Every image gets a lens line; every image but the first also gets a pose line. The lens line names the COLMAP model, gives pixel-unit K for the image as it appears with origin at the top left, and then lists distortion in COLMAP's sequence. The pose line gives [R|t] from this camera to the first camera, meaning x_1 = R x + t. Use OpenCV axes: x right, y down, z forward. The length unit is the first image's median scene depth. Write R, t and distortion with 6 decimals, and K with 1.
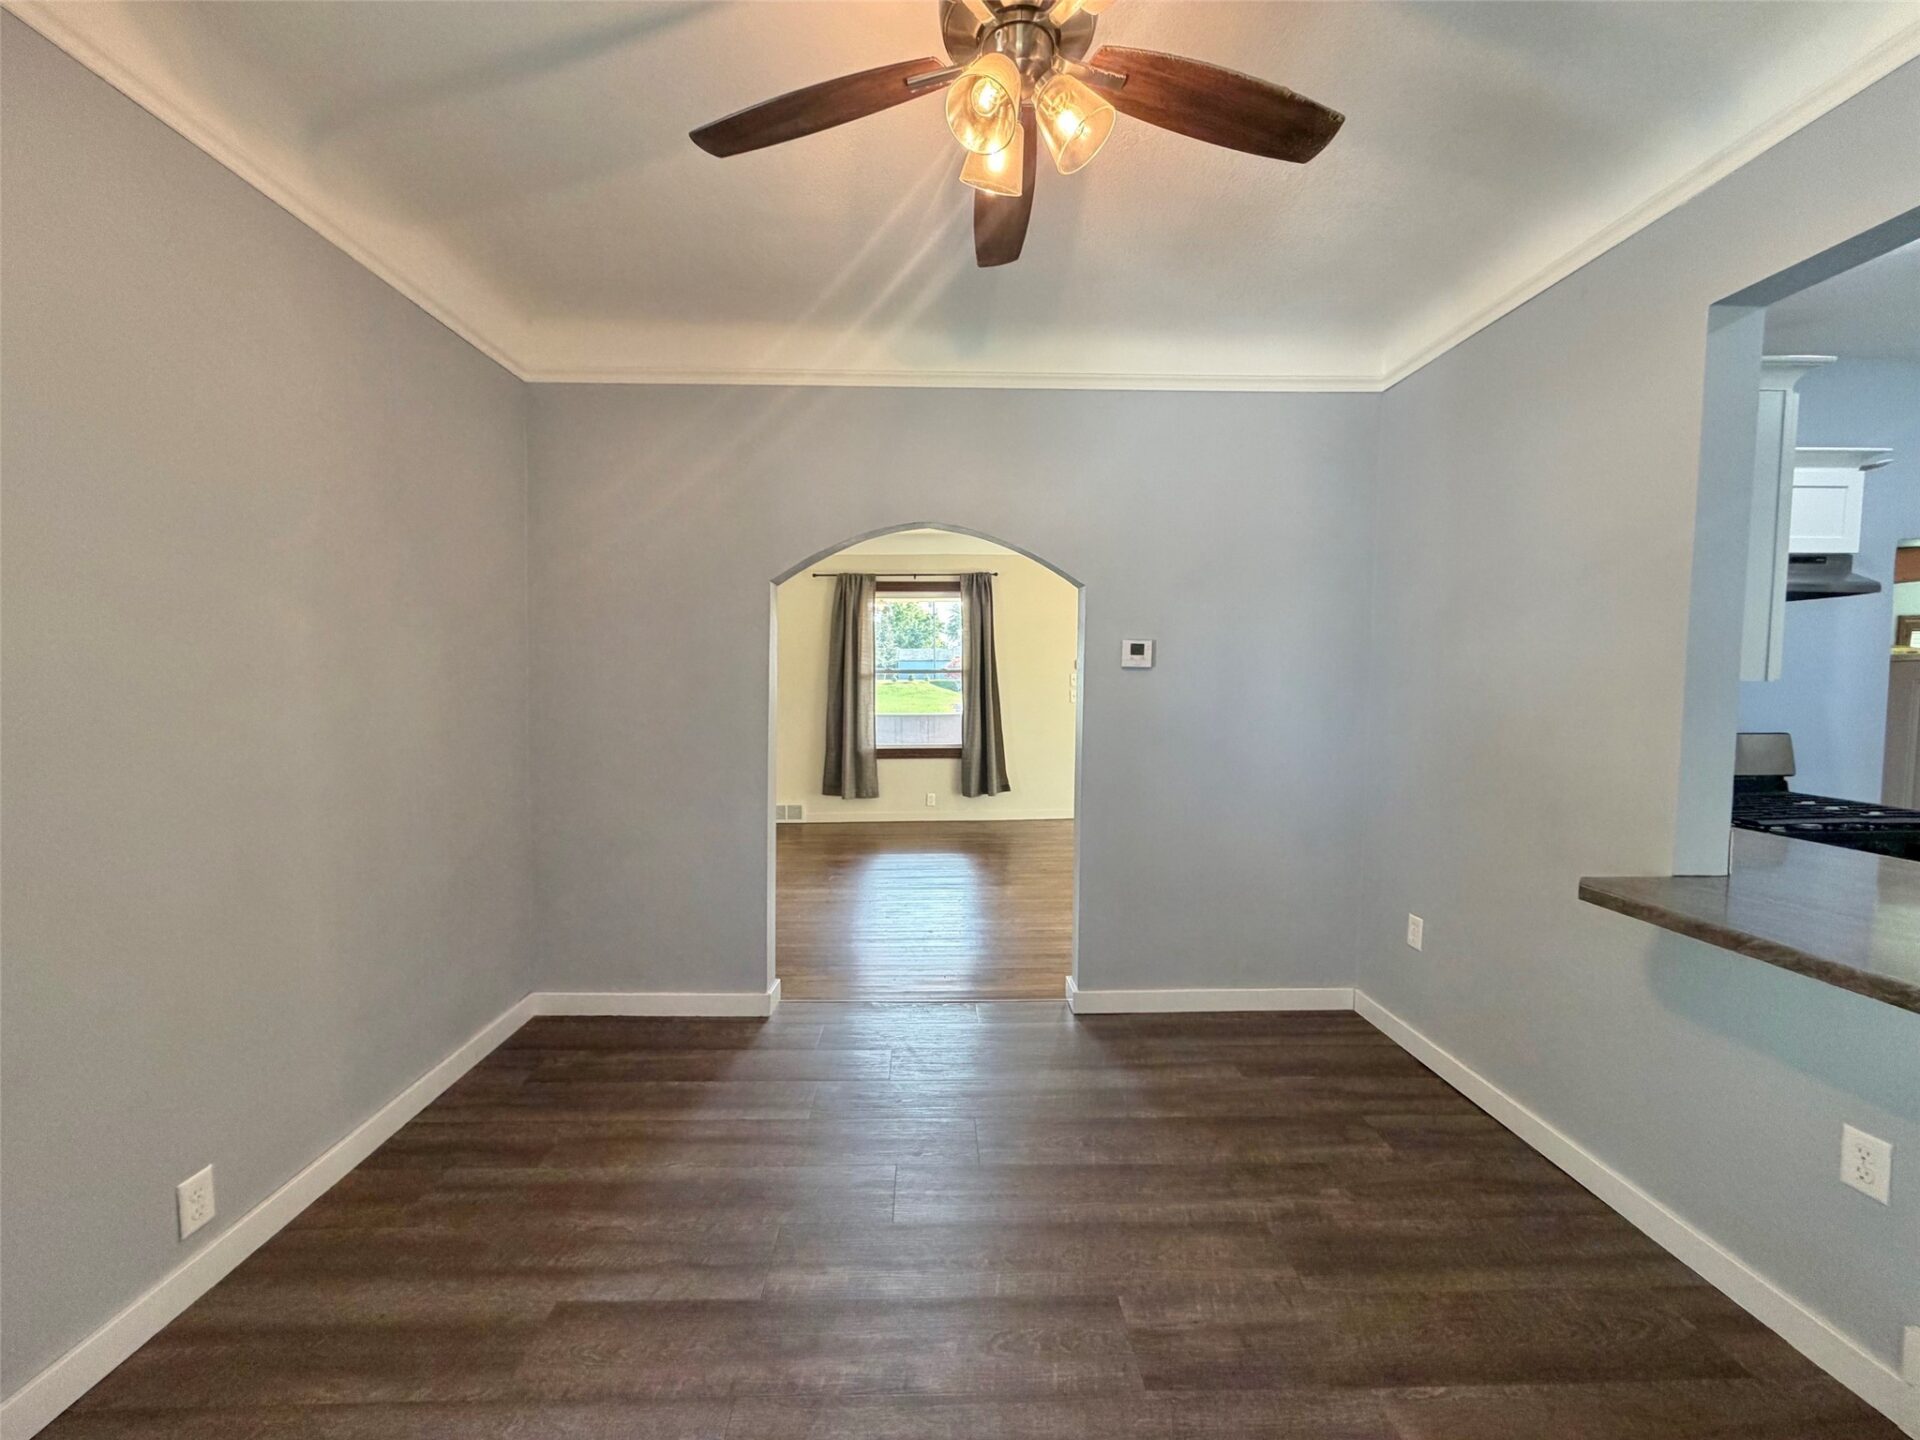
lens RADIAL K [[764.1, 0, 954.9], [0, 764.1, 720.2], [0, 0, 1]] dist [0.001010, -0.000372]
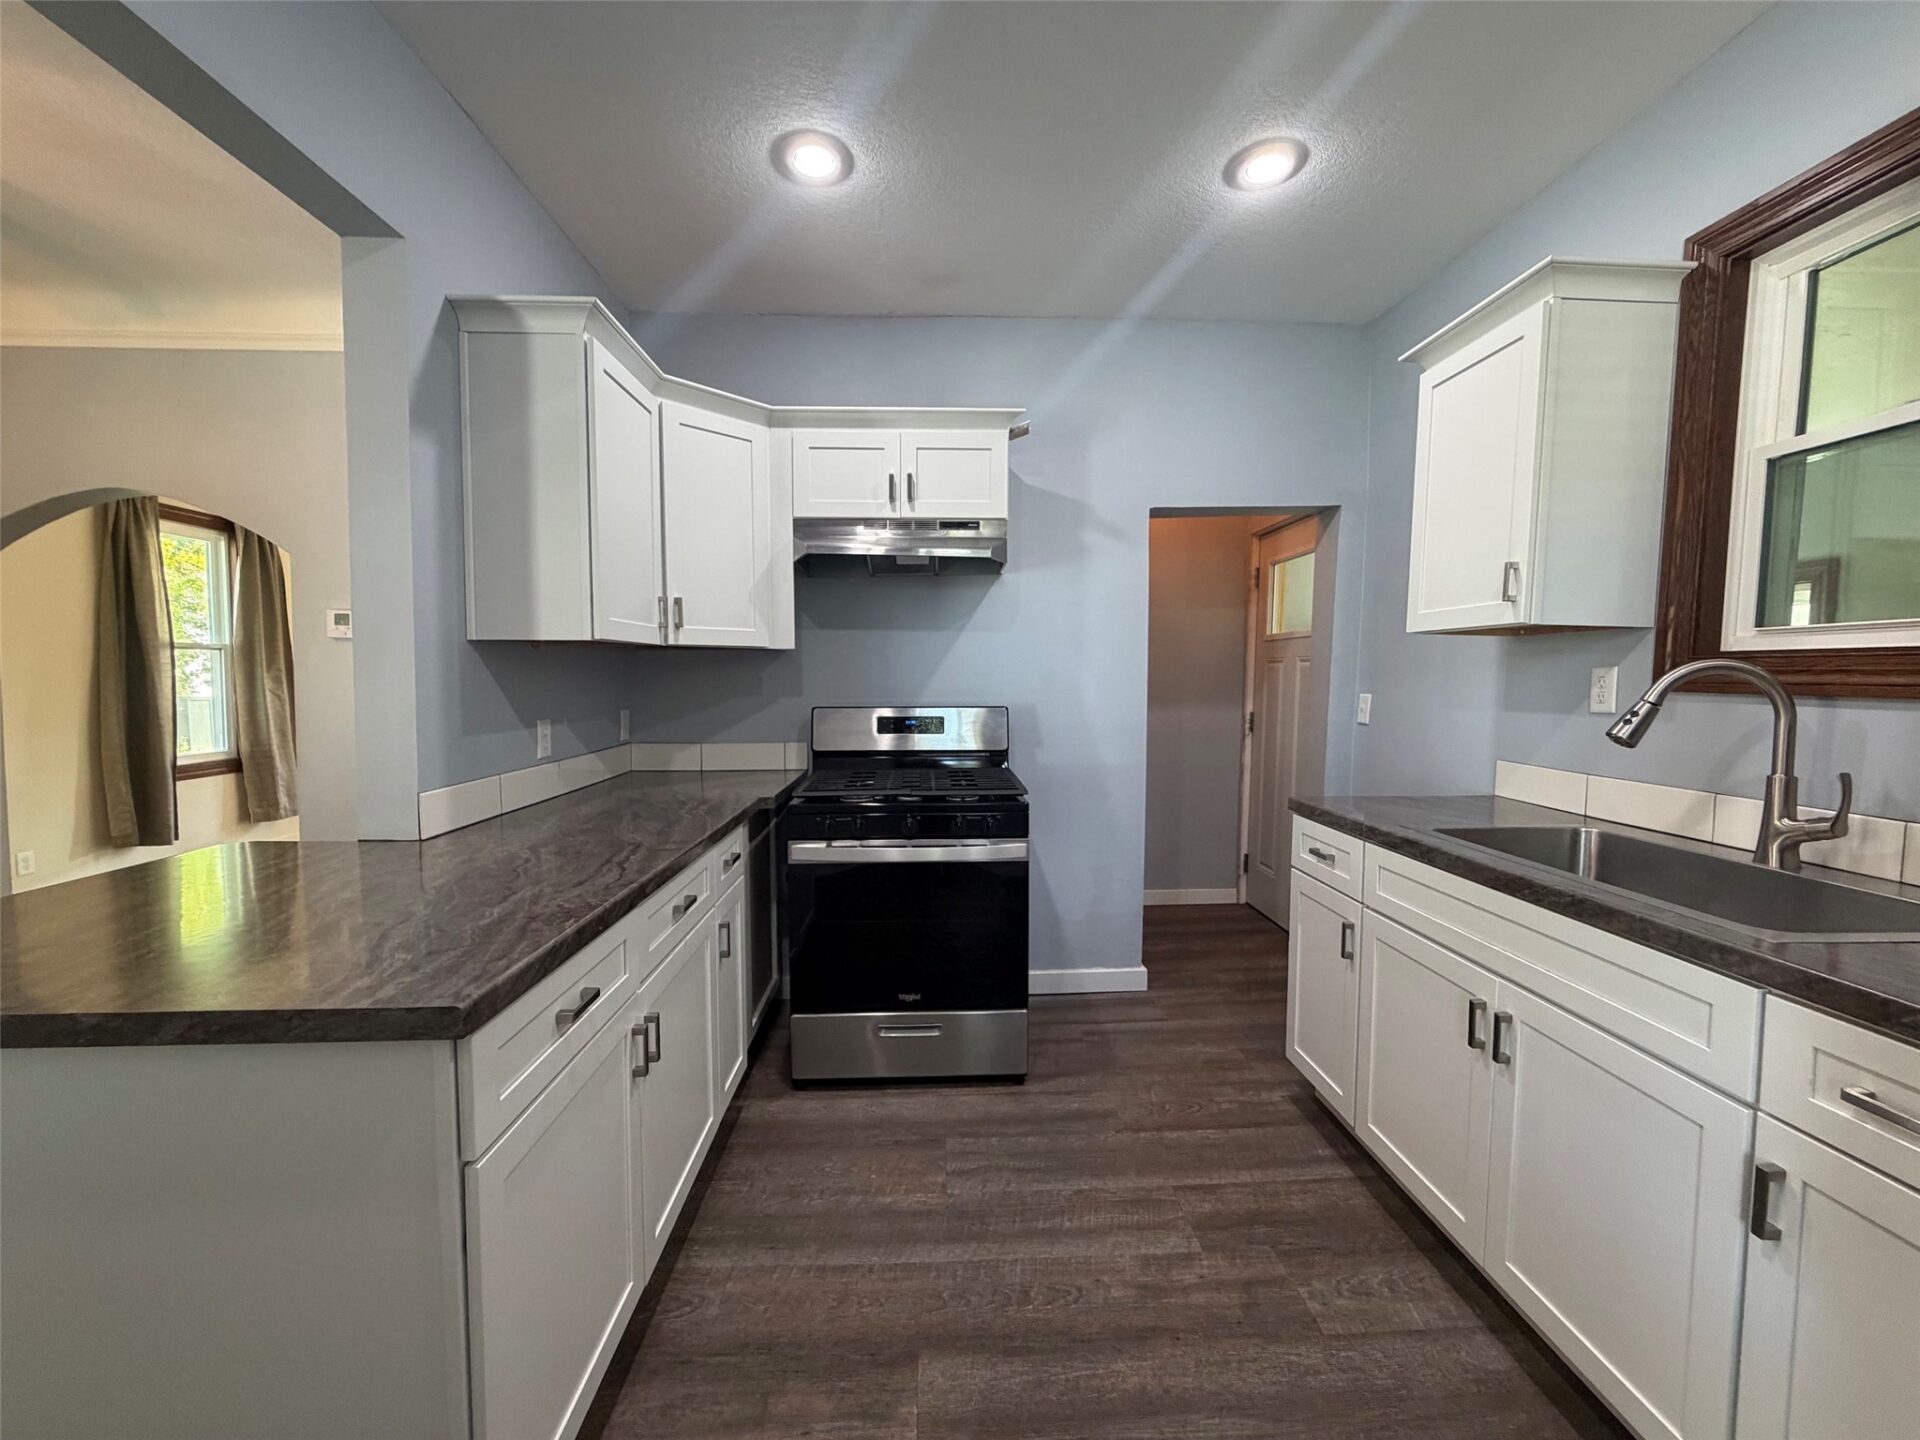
lens RADIAL K [[761.0, 0, 959.5], [0, 761.0, 721.8], [0, 0, 1]] dist [-0.000875, 0.000109]
pose [[0.999999, 0.001351, 0.000581, 1.164948], [-0.001355, 0.999974, 0.007034, 0.033676], [-0.000572, -0.007034, 0.999975, 0.037082]]
